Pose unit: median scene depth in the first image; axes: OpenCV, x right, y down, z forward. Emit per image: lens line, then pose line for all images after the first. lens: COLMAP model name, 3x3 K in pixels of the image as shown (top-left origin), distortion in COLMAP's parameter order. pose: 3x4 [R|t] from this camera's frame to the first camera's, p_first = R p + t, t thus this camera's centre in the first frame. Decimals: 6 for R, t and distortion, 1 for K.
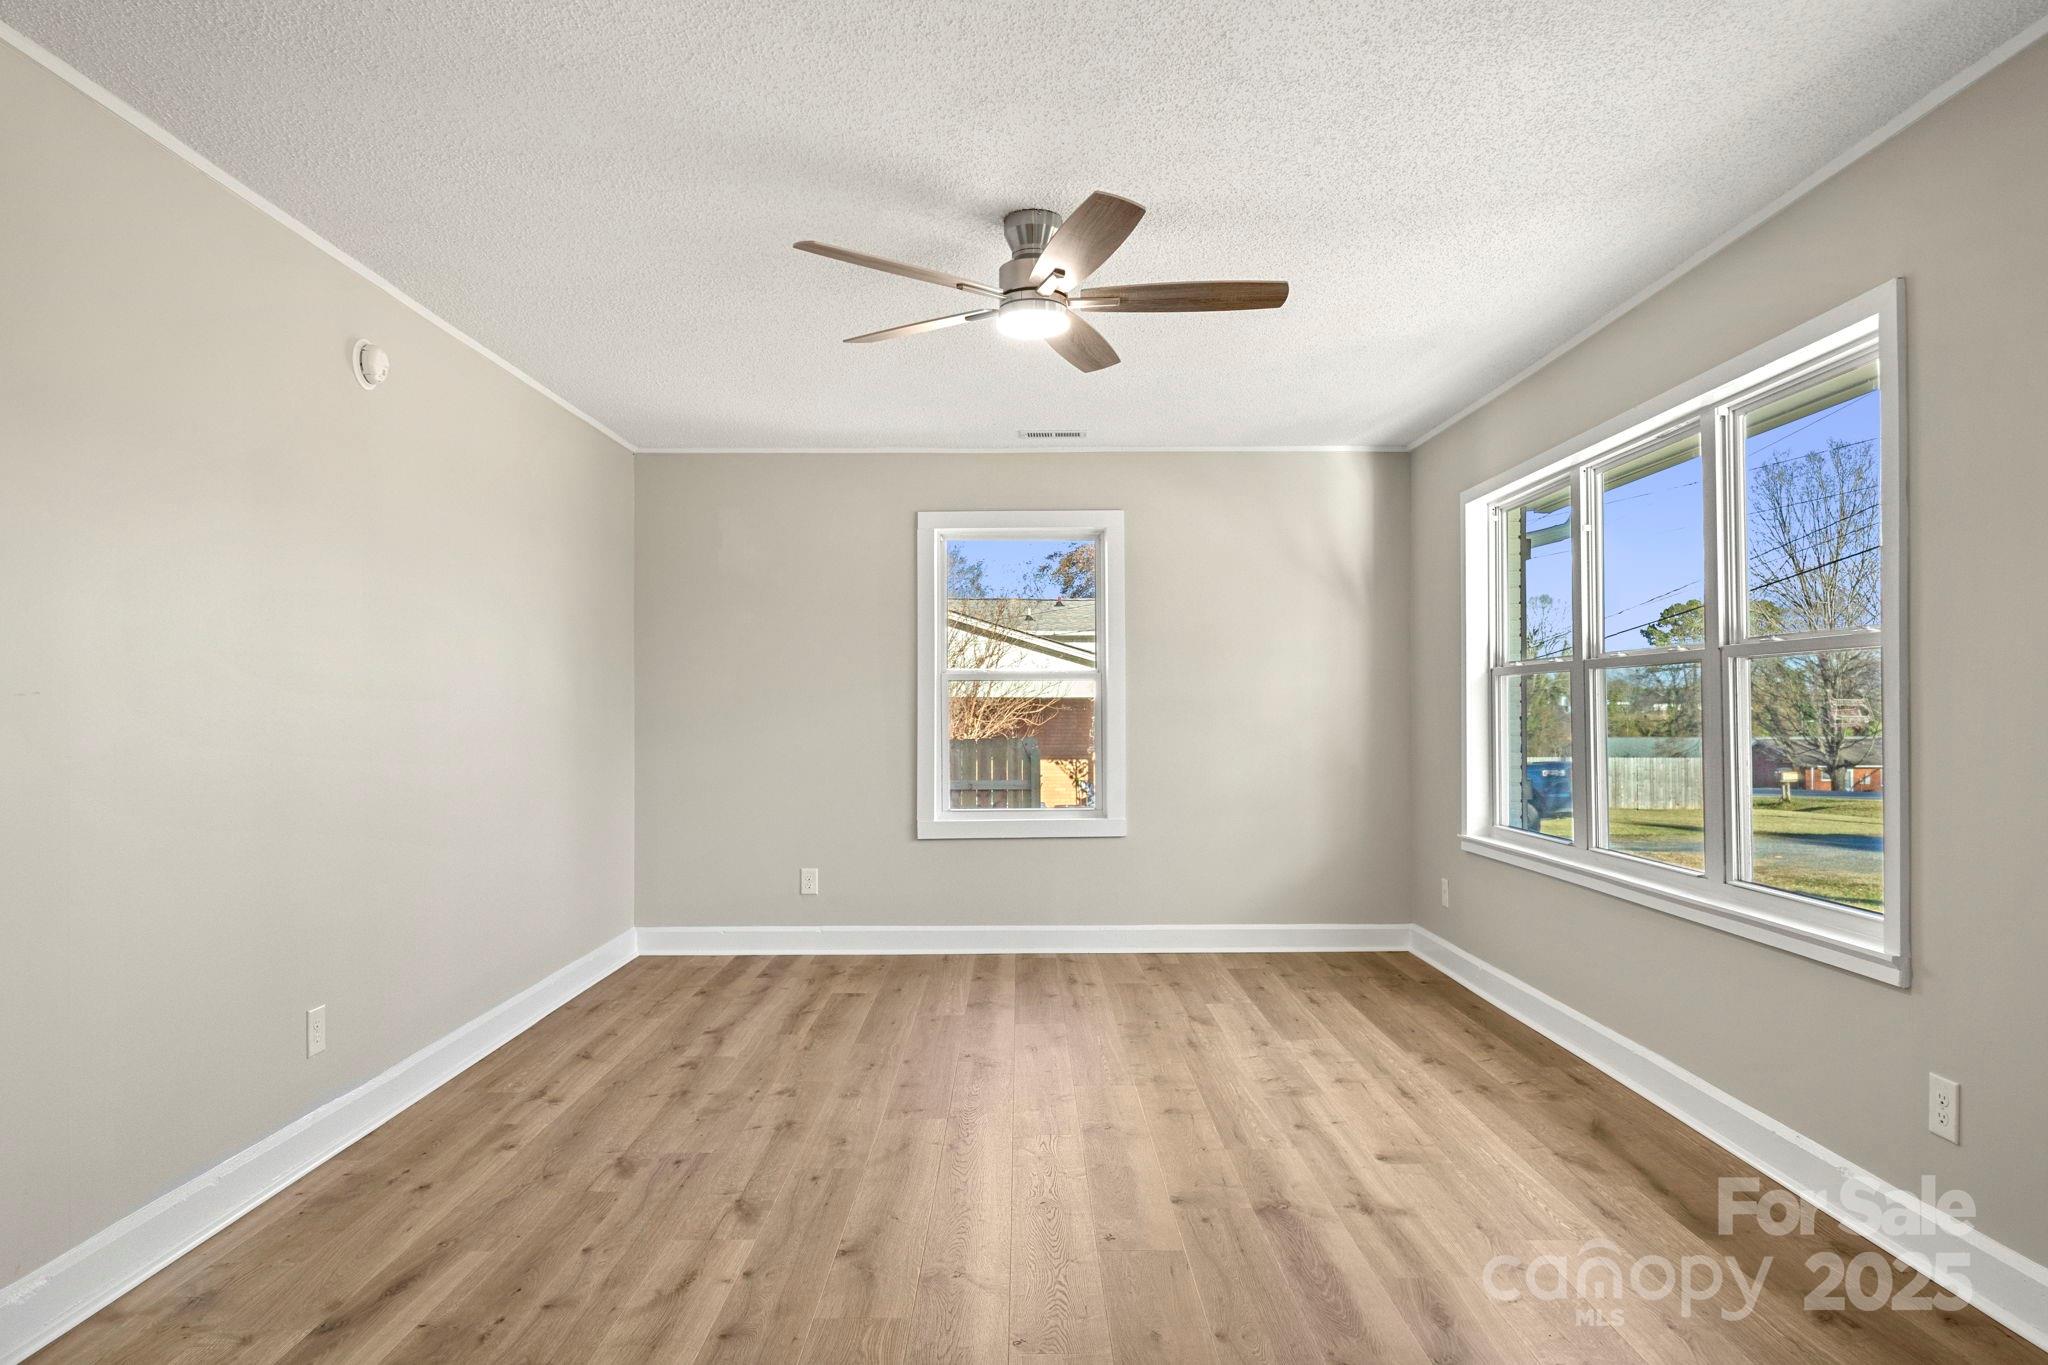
lens RADIAL K [[1256.8, 0, 1023.9], [0, 1256.8, 701.0], [0, 0, 1]] dist [-0.001085, -0.000019]
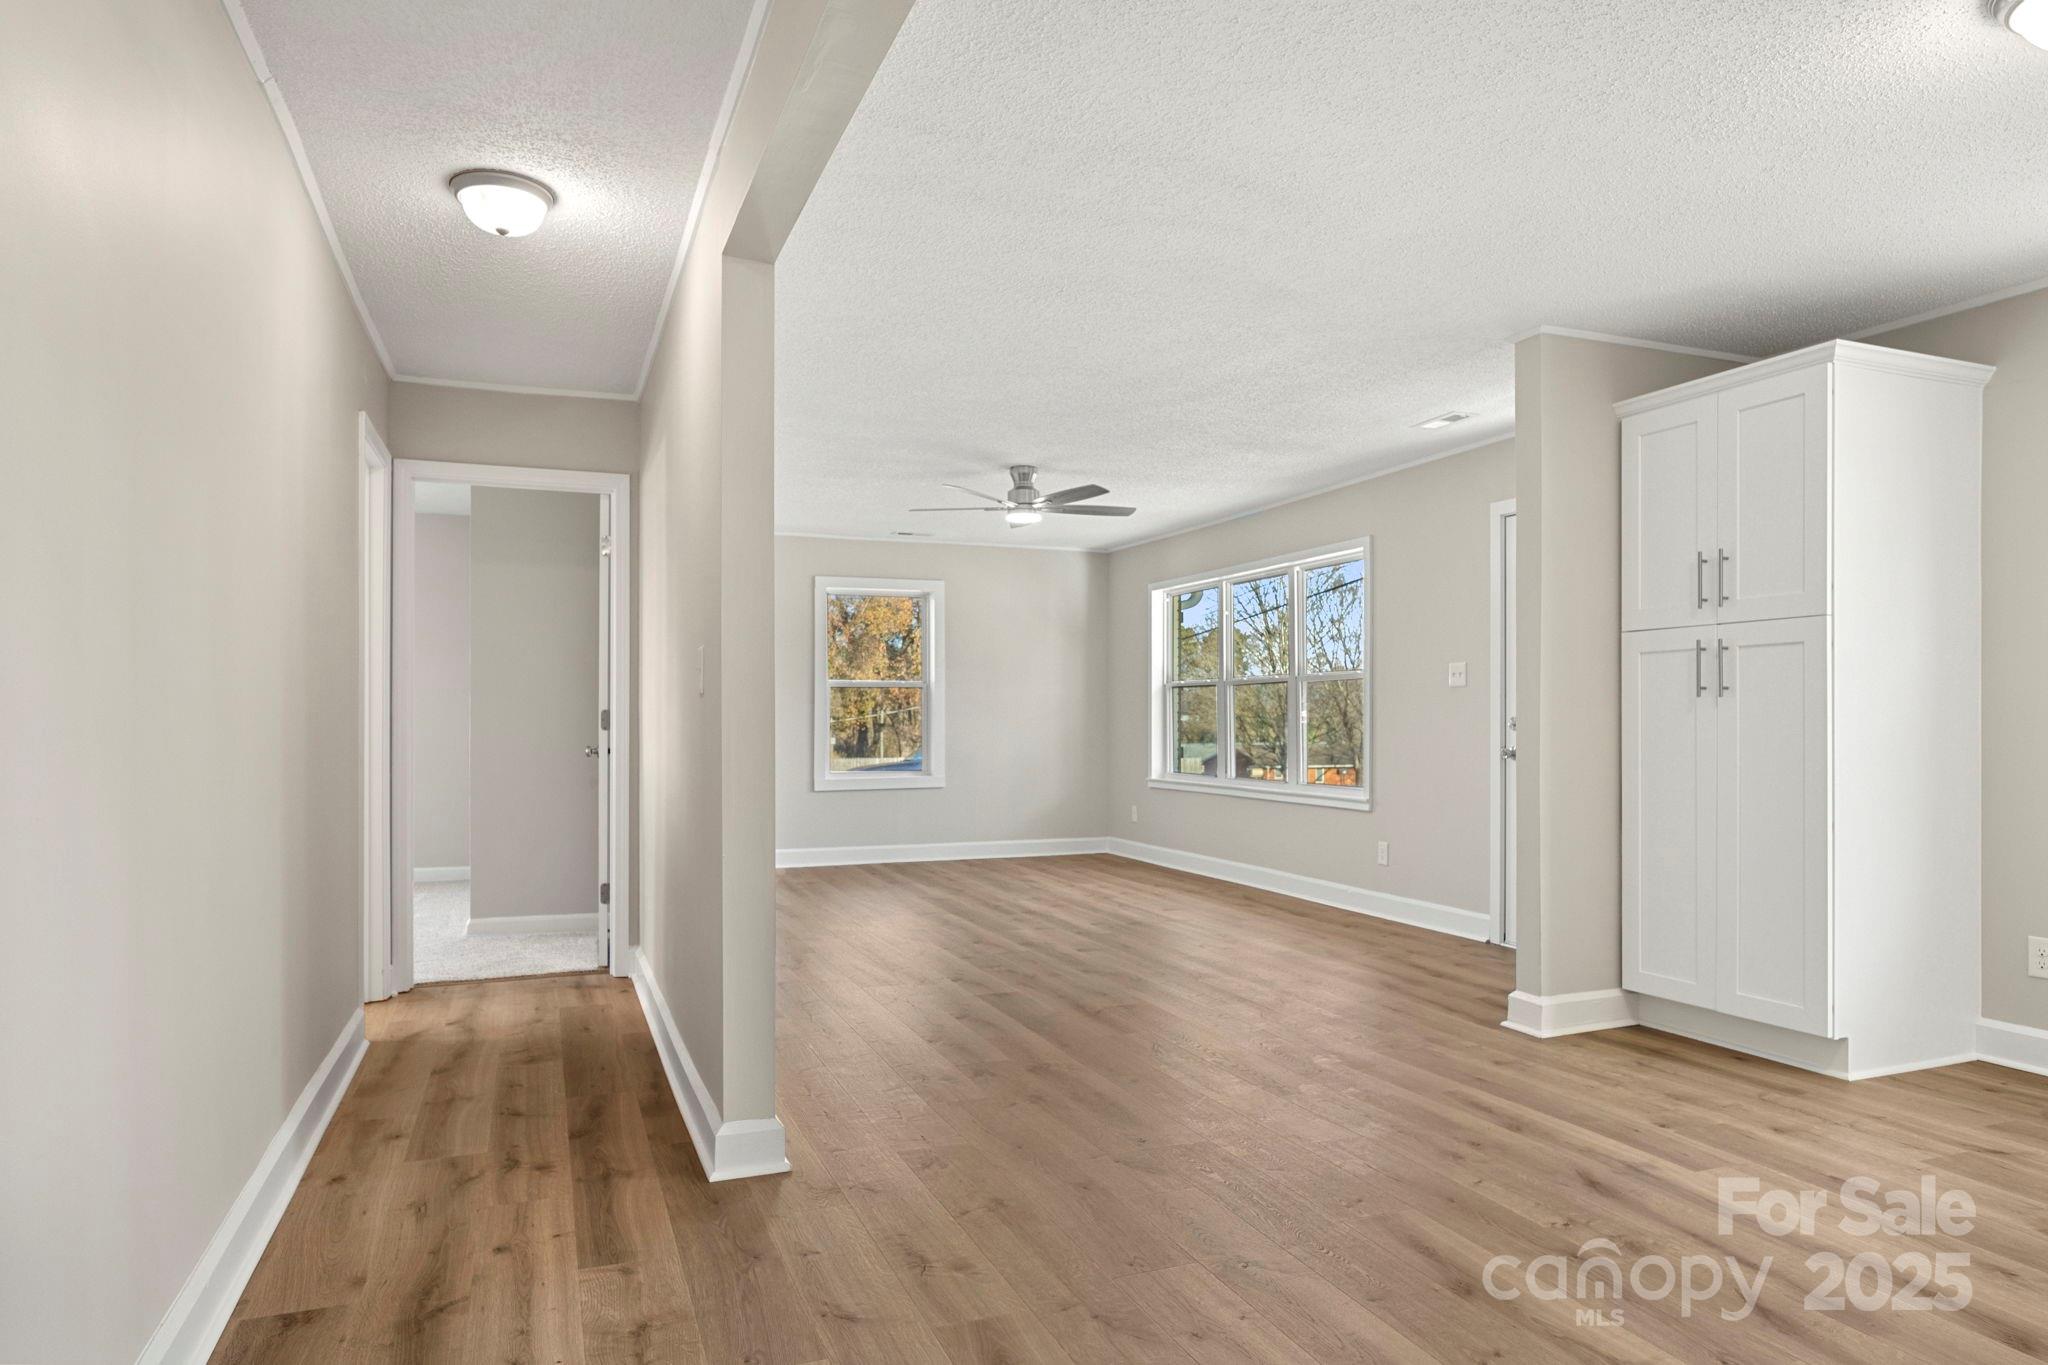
lens RADIAL K [[1257.0, 0, 1016.4], [0, 1257.0, 719.8], [0, 0, 1]] dist [-0.008810, 0.000599]
pose [[0.933061, 0.003139, 0.359704, -0.756968], [-0.005531, 0.999969, 0.005623, 0.024837], [-0.359676, -0.007236, 0.933049, -0.956320]]
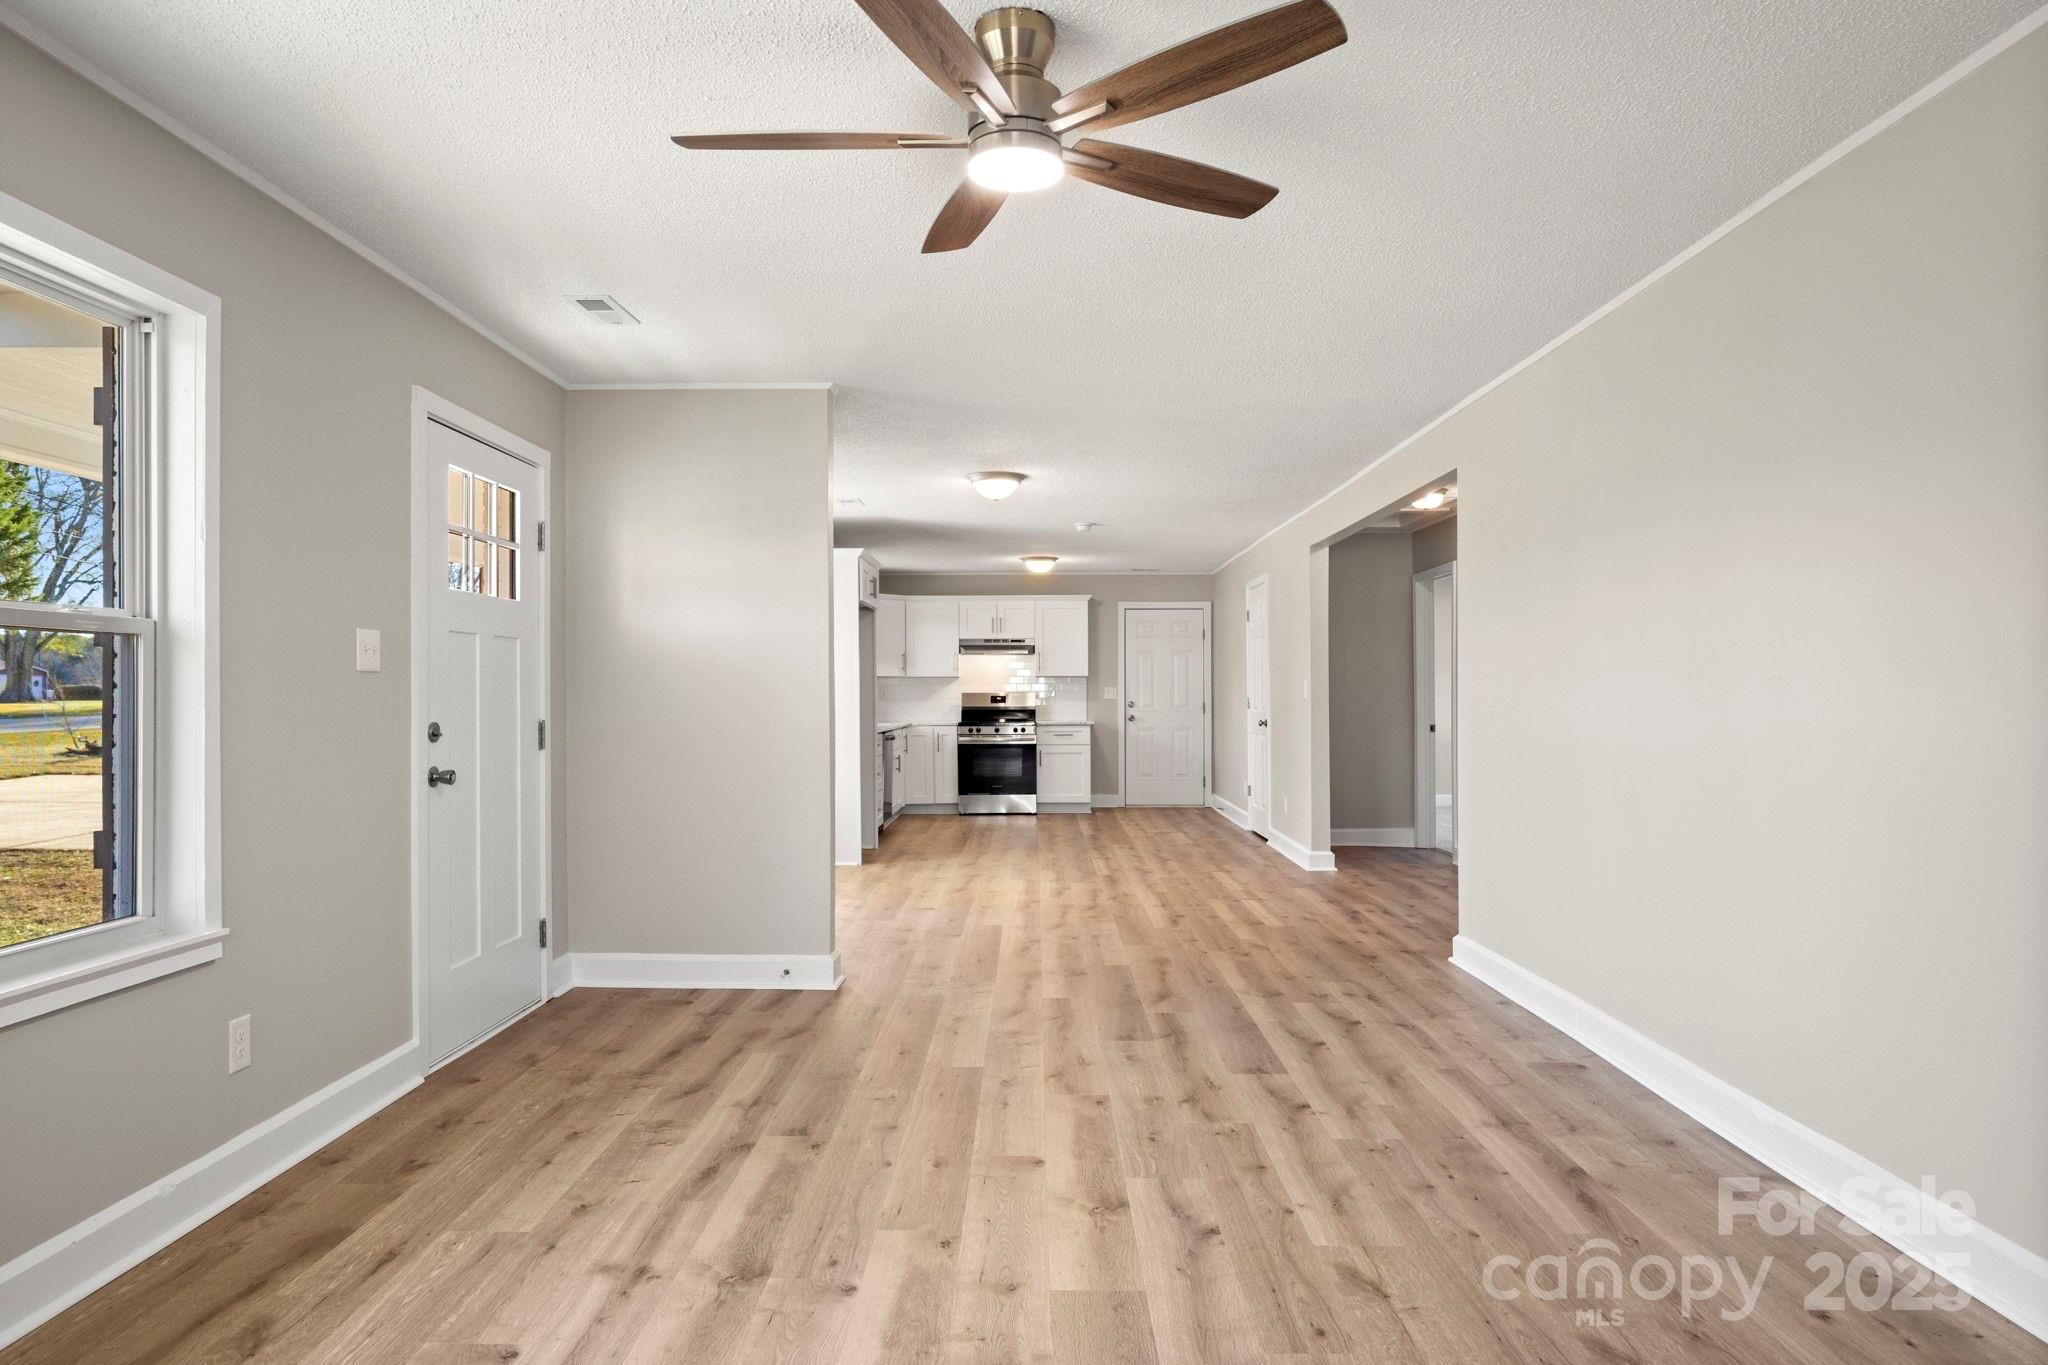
lens RADIAL K [[1270.4, 0, 1028.4], [0, 1270.4, 692.4], [0, 0, 1]] dist [0.026946, 0.000266]
pose [[-0.999970, 0.006224, 0.004502, -0.001681], [0.006191, 0.999953, -0.007455, 0.010721], [-0.004548, -0.007427, -0.999962, 1.747767]]
